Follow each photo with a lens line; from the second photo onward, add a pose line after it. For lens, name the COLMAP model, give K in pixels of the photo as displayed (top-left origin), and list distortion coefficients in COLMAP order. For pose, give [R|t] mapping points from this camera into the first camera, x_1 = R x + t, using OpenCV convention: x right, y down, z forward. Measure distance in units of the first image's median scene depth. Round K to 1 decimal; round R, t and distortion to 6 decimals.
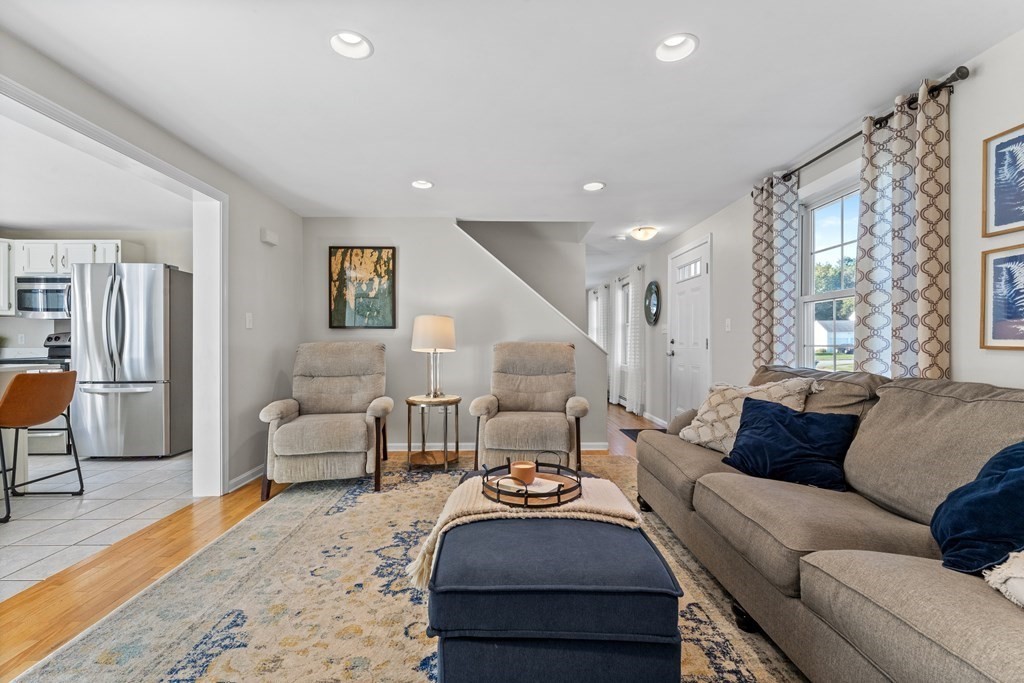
lens RADIAL K [[429.9, 0, 507.1], [0, 429.9, 343.3], [0, 0, 1]] dist [-0.001537, 0.000104]
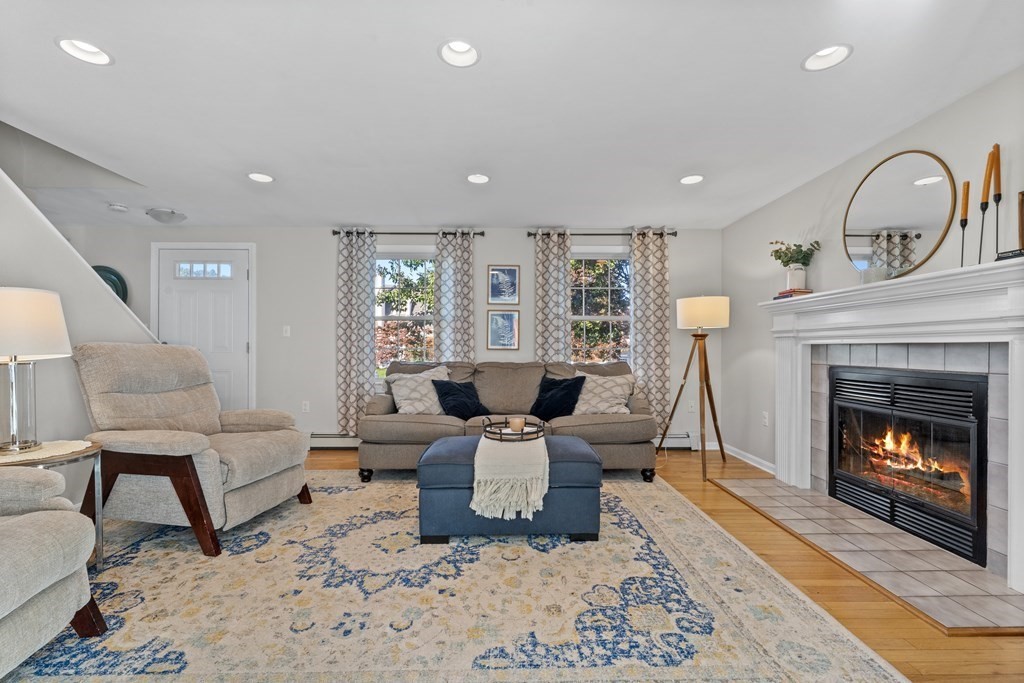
lens RADIAL K [[434.7, 0, 508.7], [0, 434.7, 346.6], [0, 0, 1]] dist [0.008260, -0.000339]
pose [[0.004194, 0.007506, 0.999963, -0.681638], [-0.002092, 0.999970, -0.007497, 0.006842], [-0.999989, -0.002060, 0.004209, 0.429321]]
